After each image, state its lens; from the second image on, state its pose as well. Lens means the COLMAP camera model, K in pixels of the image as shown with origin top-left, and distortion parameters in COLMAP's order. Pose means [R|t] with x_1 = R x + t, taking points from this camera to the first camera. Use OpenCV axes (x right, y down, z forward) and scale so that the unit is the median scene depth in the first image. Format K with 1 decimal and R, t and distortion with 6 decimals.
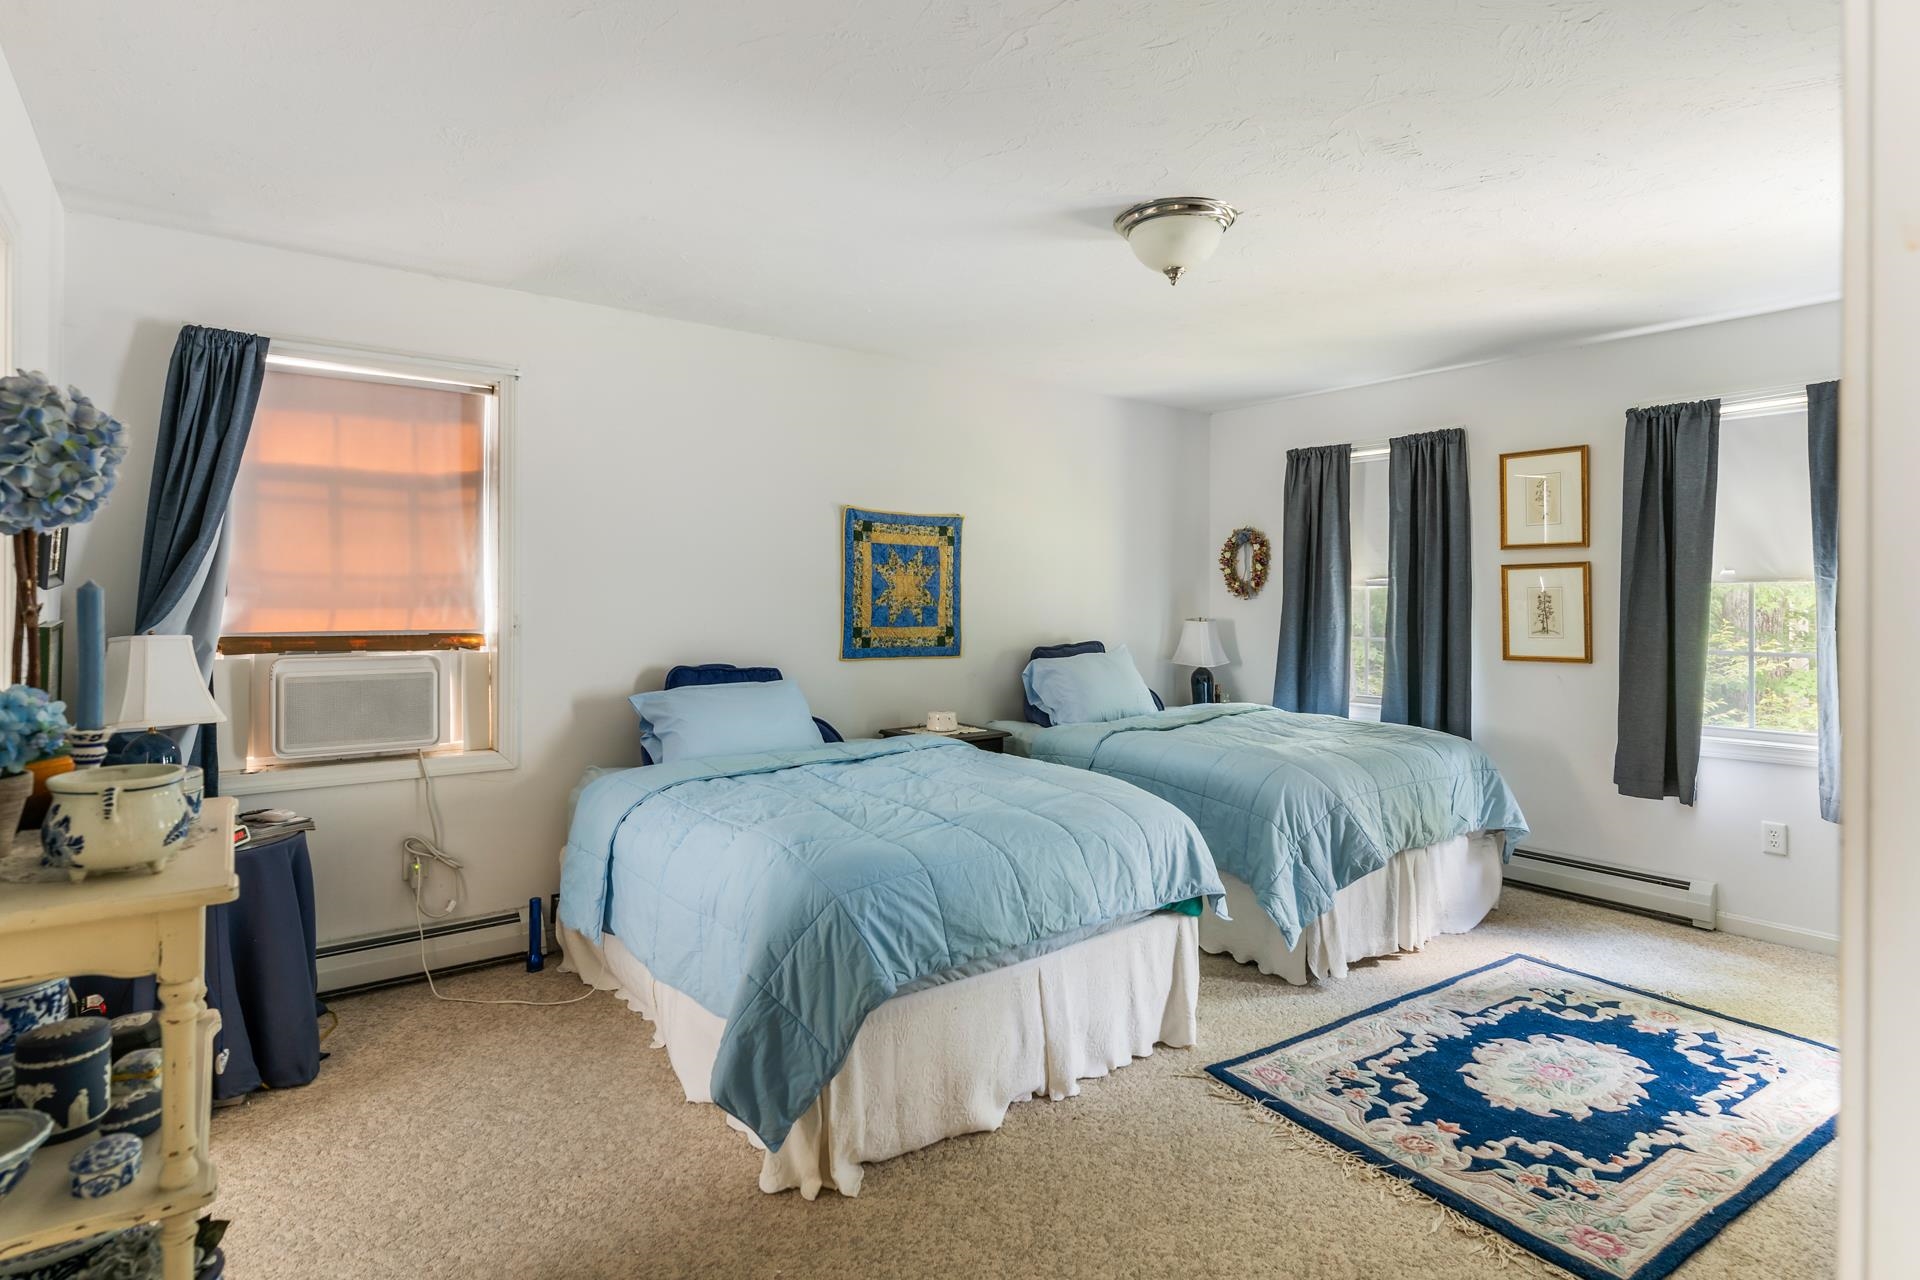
lens RADIAL K [[991.9, 0, 985.0], [0, 991.9, 605.5], [0, 0, 1]] dist [-0.000250, 0.000033]
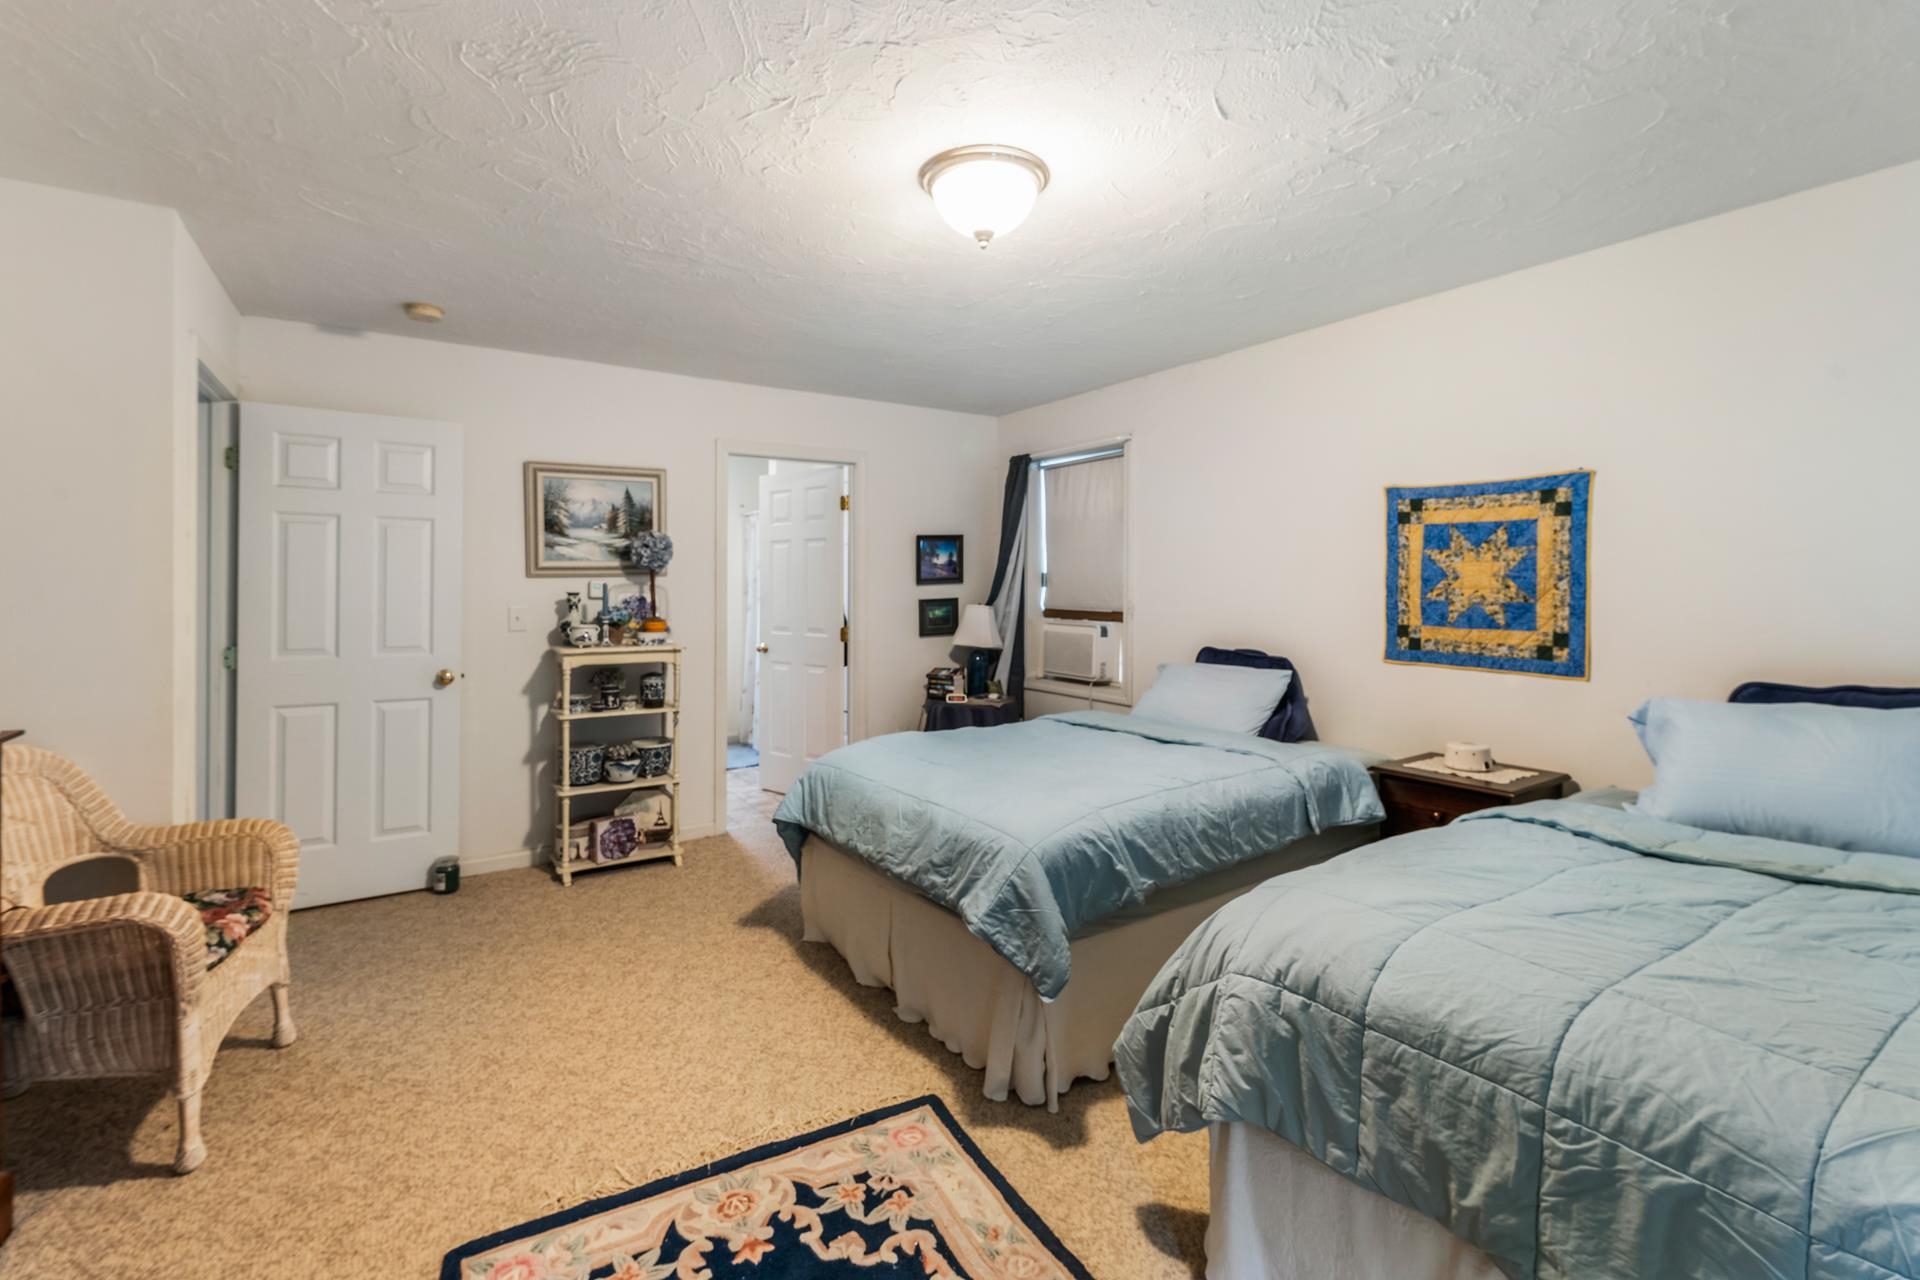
lens RADIAL K [[847.7, 0, 953.6], [0, 847.7, 591.4], [0, 0, 1]] dist [0.011020, -0.006544]
pose [[-0.087213, 0.003671, -0.996183, 0.627603], [-0.013135, 0.999902, 0.004835, -0.005253], [0.996103, 0.013507, -0.087157, 0.670595]]
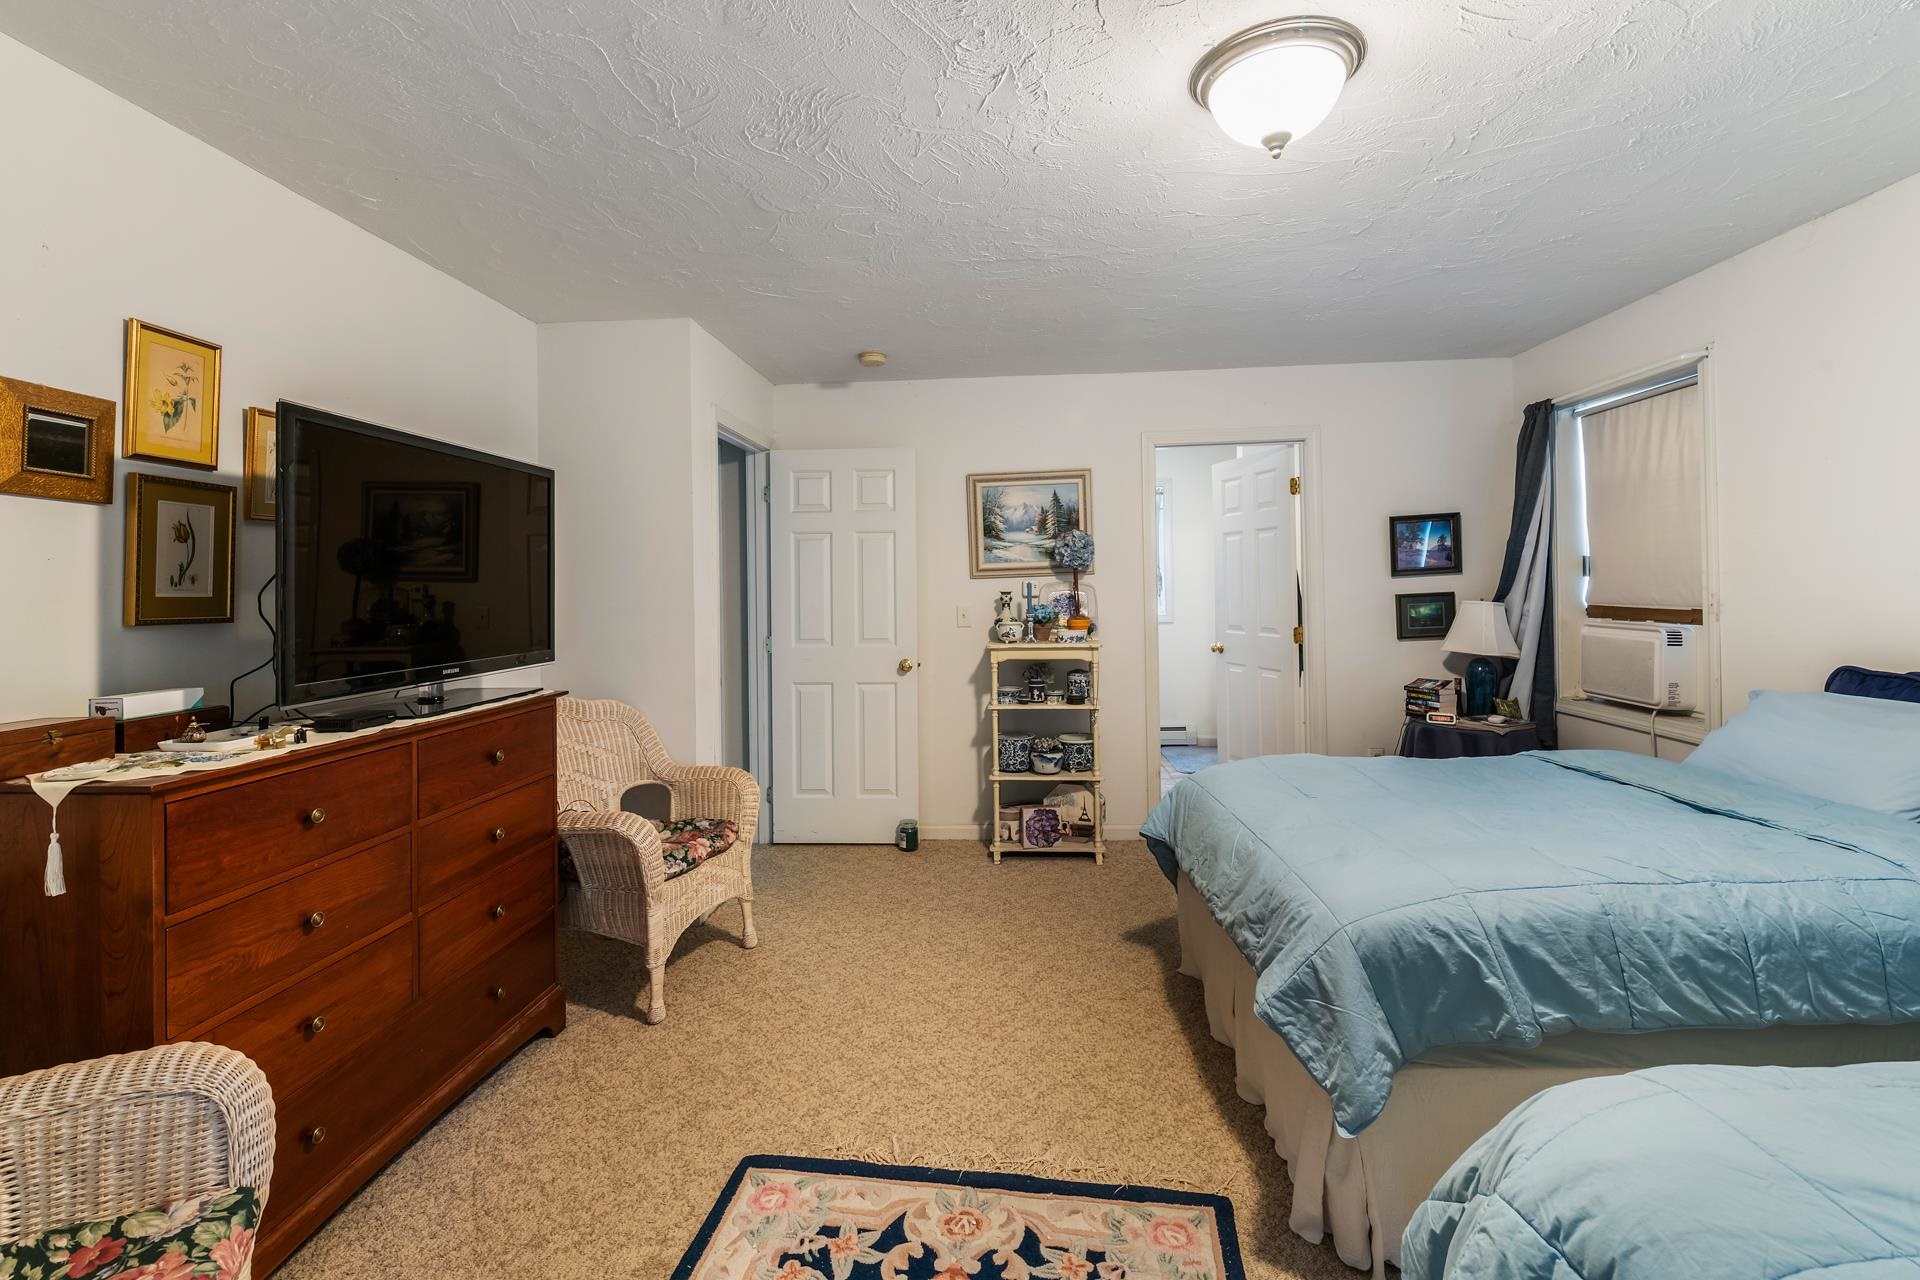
lens RADIAL K [[851.5, 0, 954.8], [0, 851.5, 580.5], [0, 0, 1]] dist [0.006648, -0.005603]
pose [[-0.674435, 0.004681, -0.738319, 0.526006], [0.007865, 0.999969, -0.000844, -0.006846], [0.738292, -0.006376, -0.674451, 0.800964]]
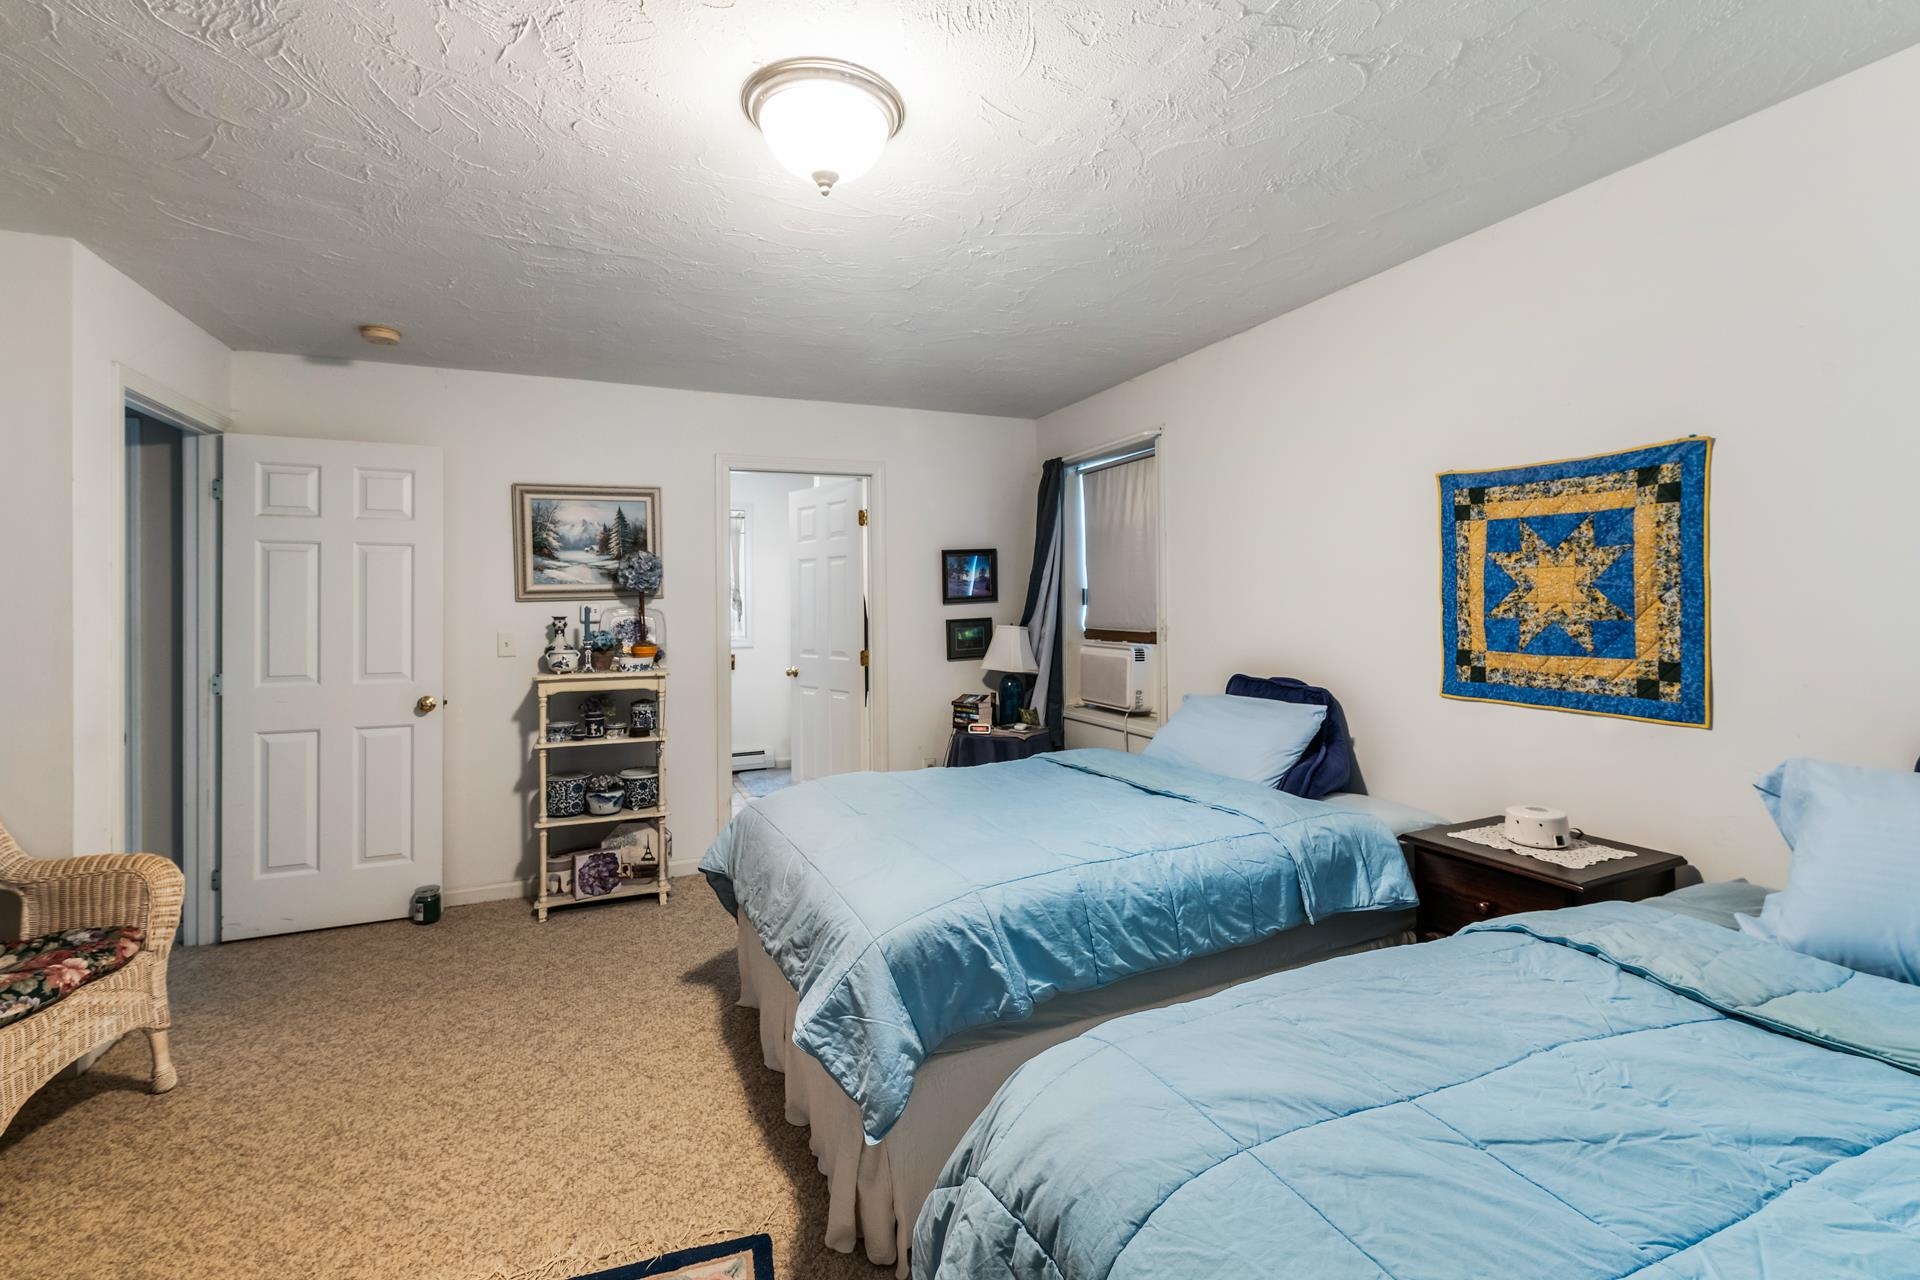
lens RADIAL K [[840.4, 0, 962.9], [0, 840.4, 600.3], [0, 0, 1]] dist [0.007638, -0.005560]
pose [[-0.256513, -0.004452, -0.966530, 0.499761], [-0.001589, 0.999990, -0.004184, -0.008254], [0.966539, 0.000463, -0.256518, 0.811153]]
